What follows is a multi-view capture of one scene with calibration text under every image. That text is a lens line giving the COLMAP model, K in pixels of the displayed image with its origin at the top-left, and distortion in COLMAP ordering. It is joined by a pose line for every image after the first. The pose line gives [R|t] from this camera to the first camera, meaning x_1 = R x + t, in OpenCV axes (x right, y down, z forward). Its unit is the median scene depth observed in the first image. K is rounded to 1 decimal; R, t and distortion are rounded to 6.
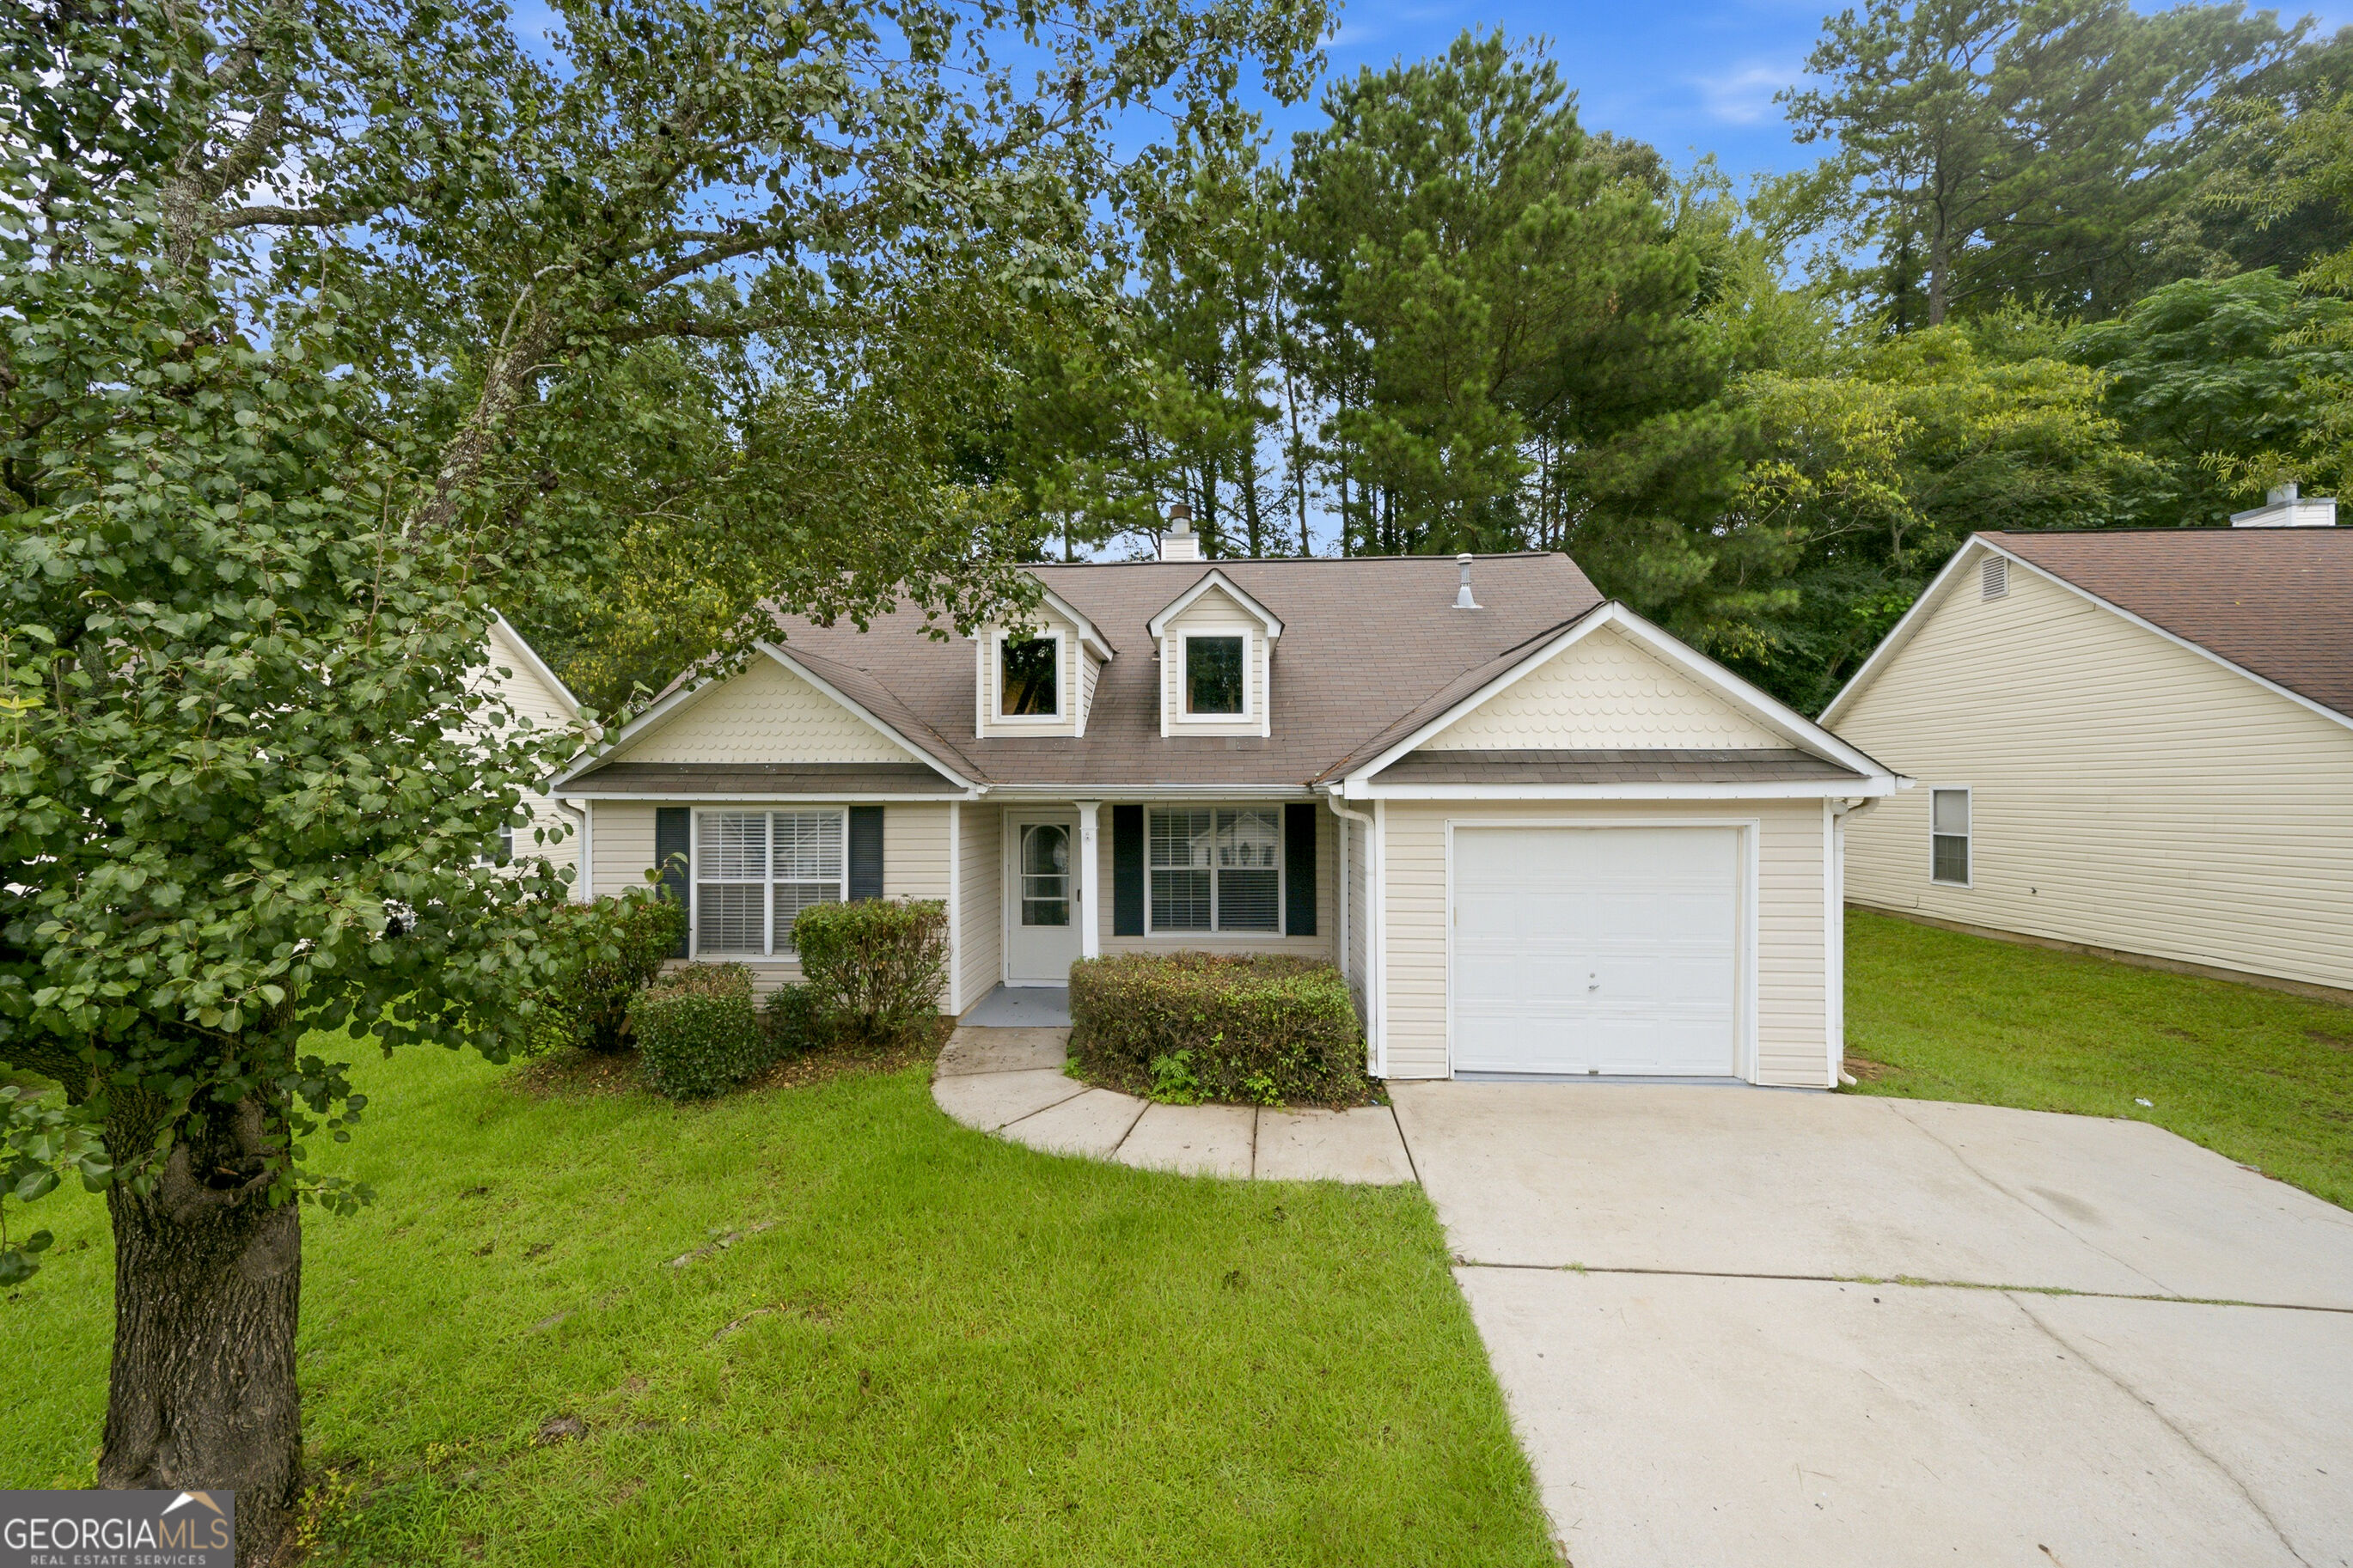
lens RADIAL K [[943.5, 0, 1176.5], [0, 943.5, 784.0], [0, 0, 1]] dist [-0.000850, 0.000220]
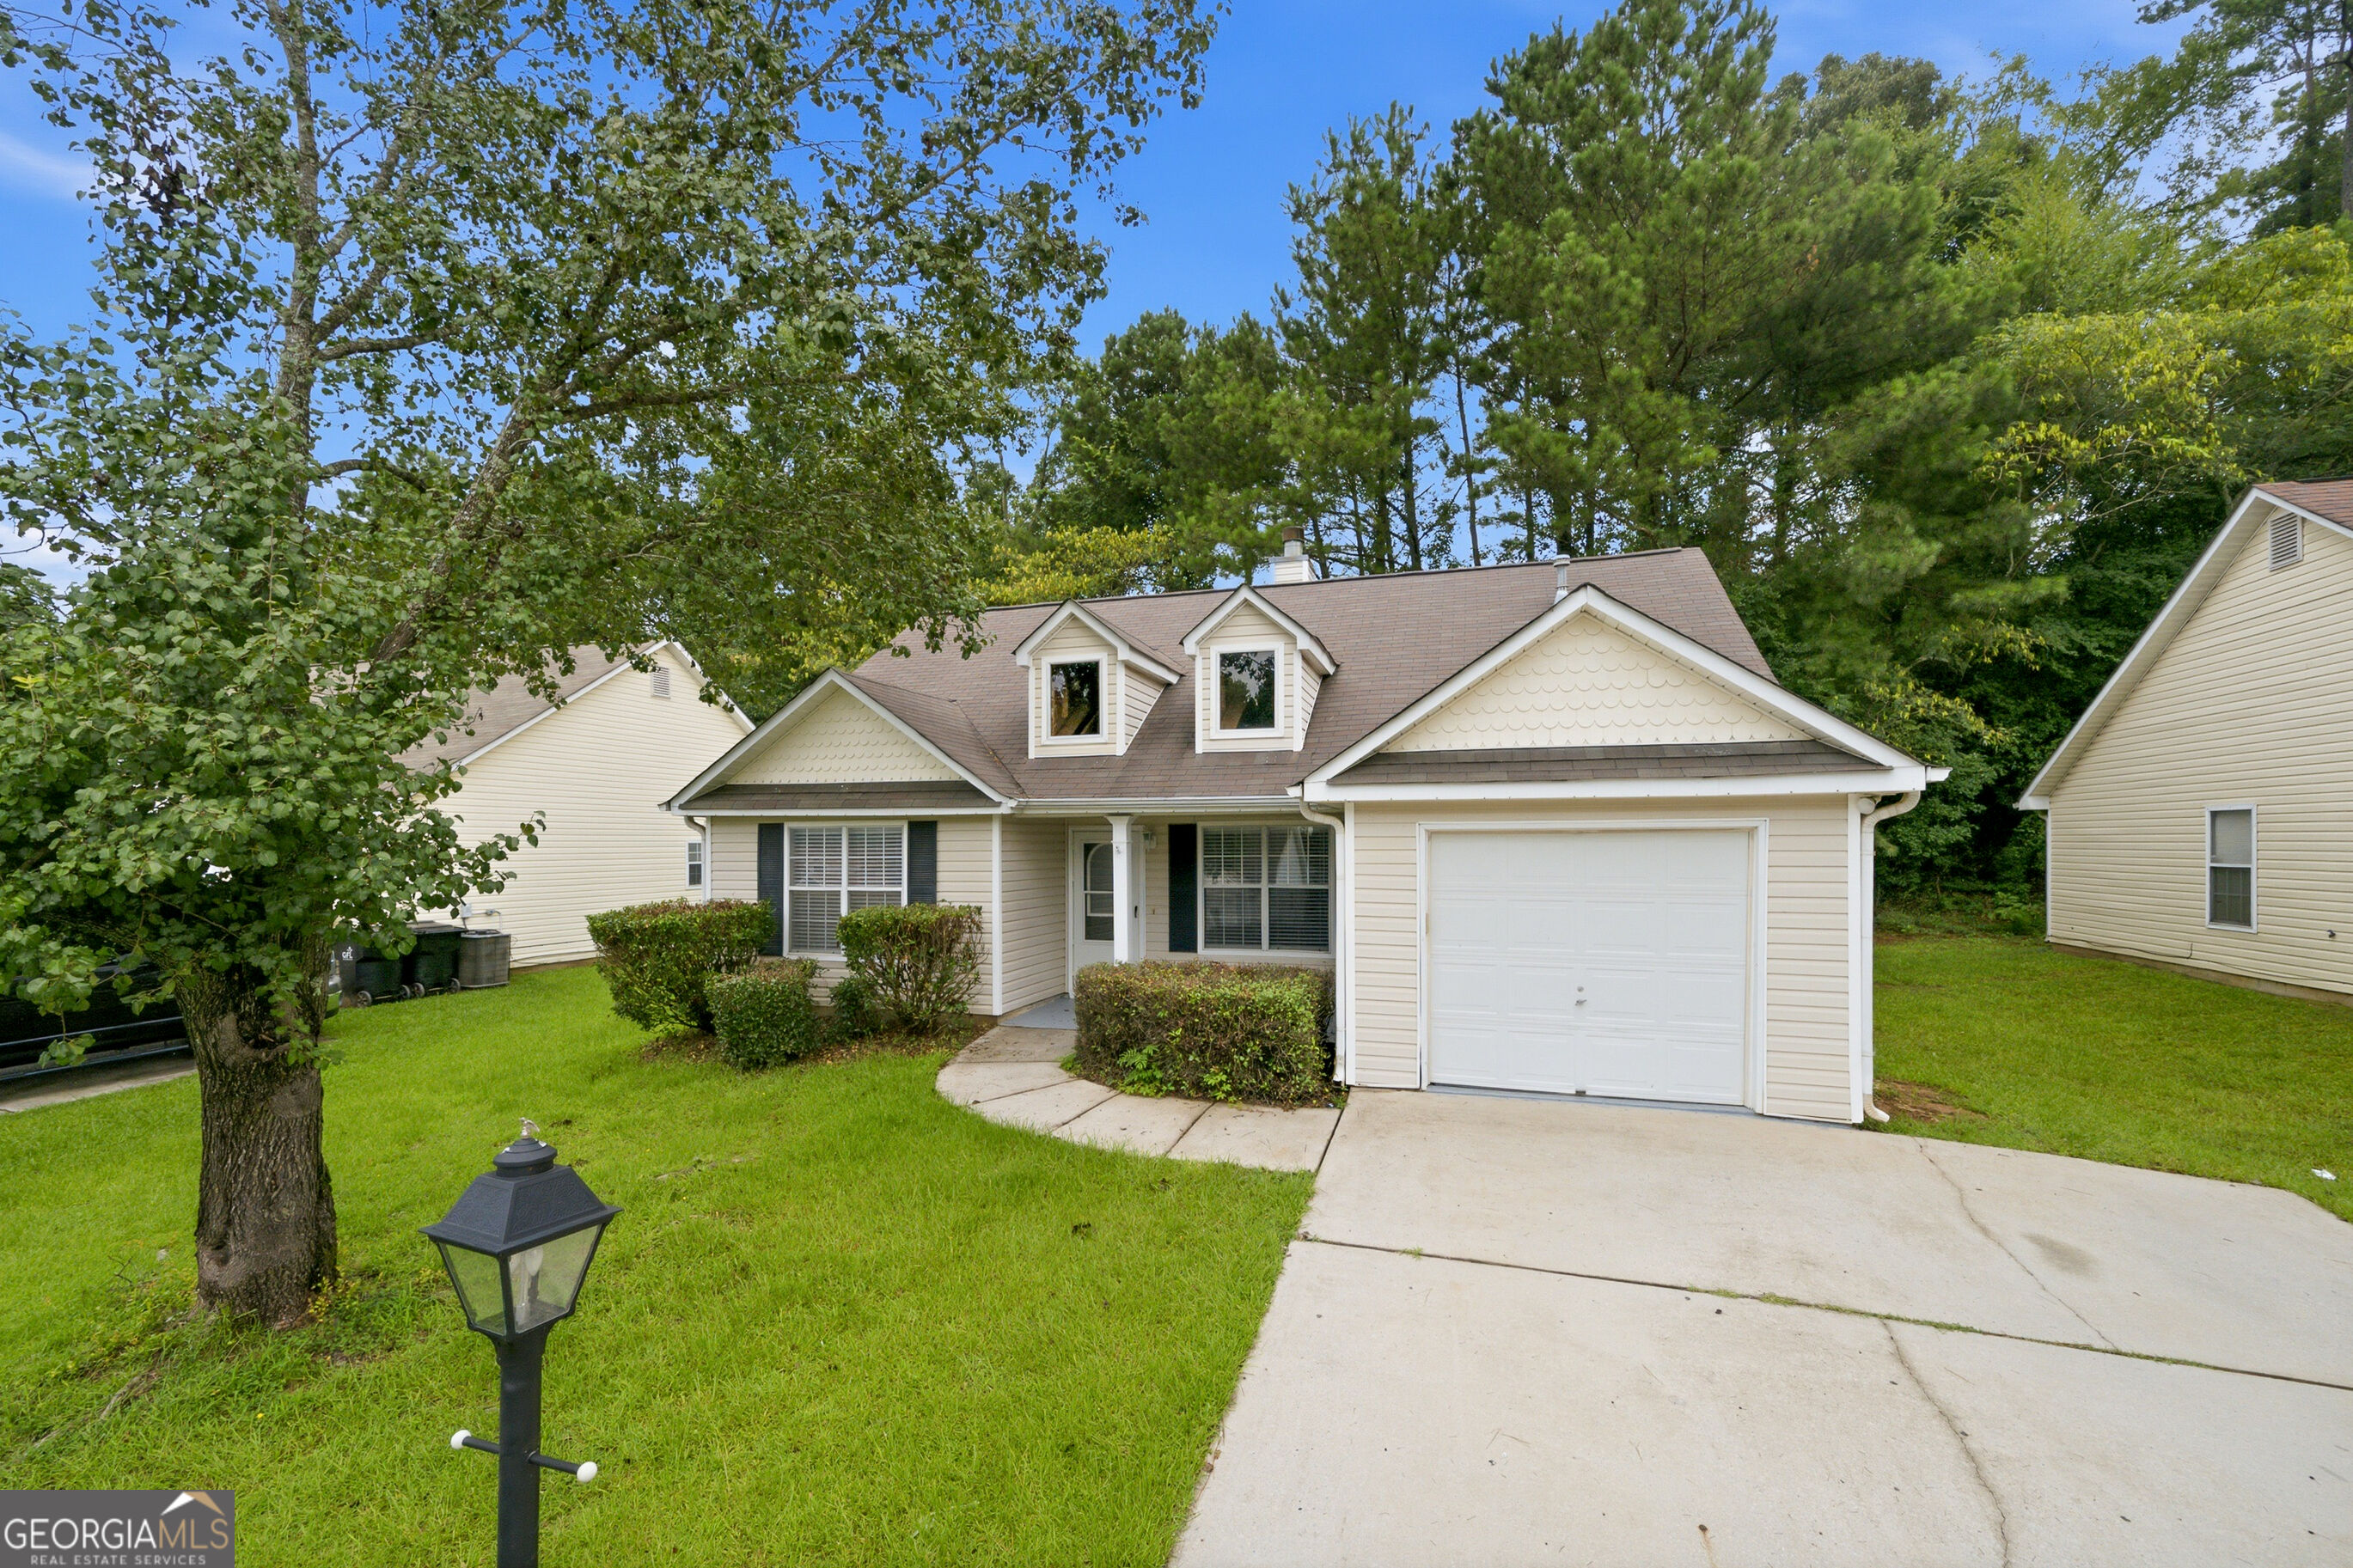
lens RADIAL K [[976.9, 0, 1178.6], [0, 976.9, 840.6], [0, 0, 1]] dist [-0.001207, -0.000106]
pose [[0.971164, 0.000402, -0.238414, 0.280238], [0.001202, 0.999978, 0.006581, 0.047971], [0.238411, -0.006678, 0.971141, -0.034162]]
